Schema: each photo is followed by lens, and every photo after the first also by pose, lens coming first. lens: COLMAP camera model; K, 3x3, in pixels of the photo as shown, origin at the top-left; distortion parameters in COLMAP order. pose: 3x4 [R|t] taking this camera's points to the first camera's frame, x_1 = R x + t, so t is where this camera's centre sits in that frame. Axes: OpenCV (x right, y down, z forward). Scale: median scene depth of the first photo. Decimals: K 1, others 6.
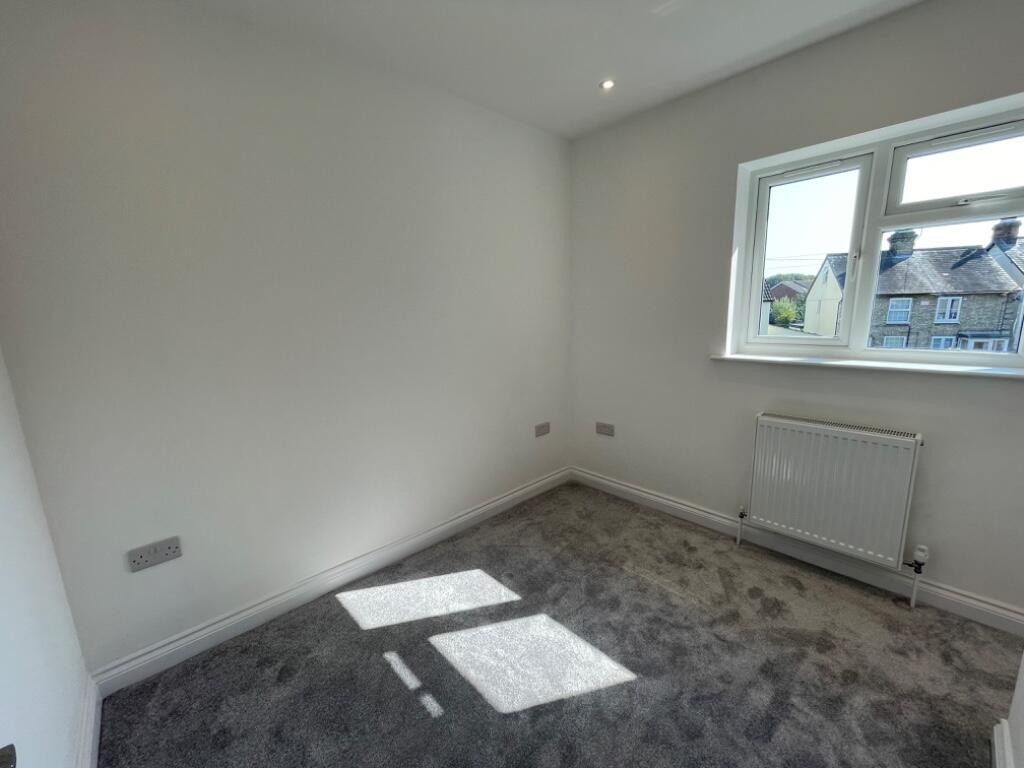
lens RADIAL K [[417.0, 0, 512.0], [0, 417.0, 384.0], [0, 0, 1]] dist [0.009960, 0.000118]
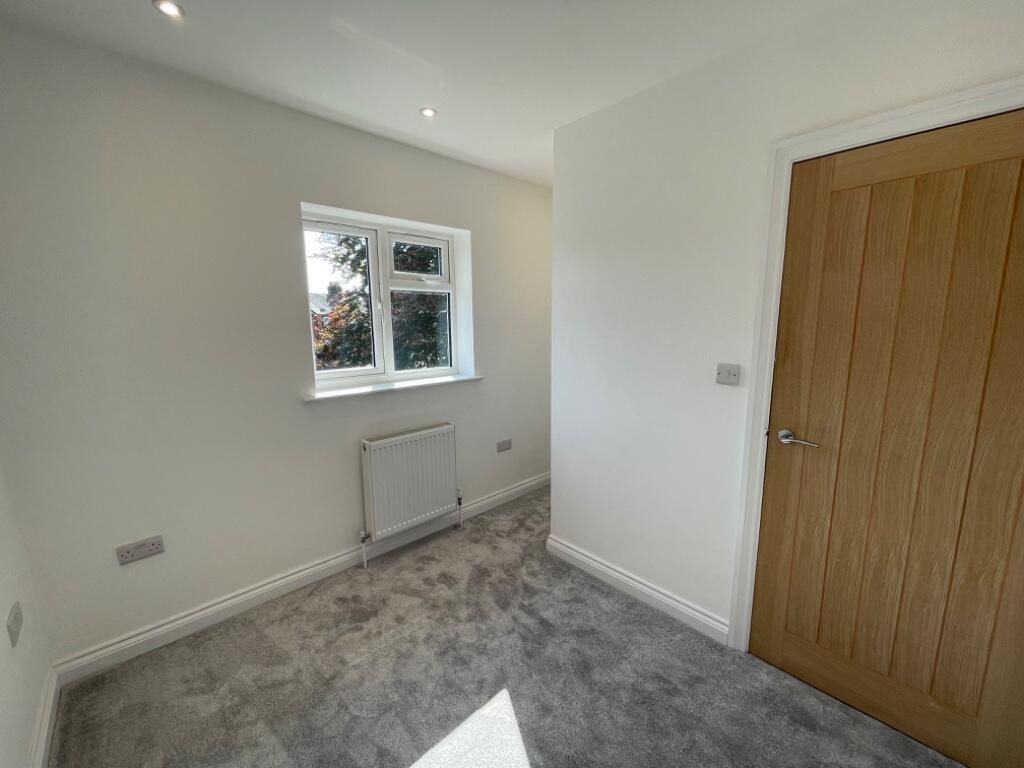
lens RADIAL K [[417.0, 0, 512.0], [0, 417.0, 384.0], [0, 0, 1]] dist [0.009960, 0.000118]
pose [[0.023466, -0.137901, 0.990168, -0.489662], [0.186214, 0.973711, 0.131196, -0.155764], [-0.982229, 0.181304, 0.048528, 0.573199]]
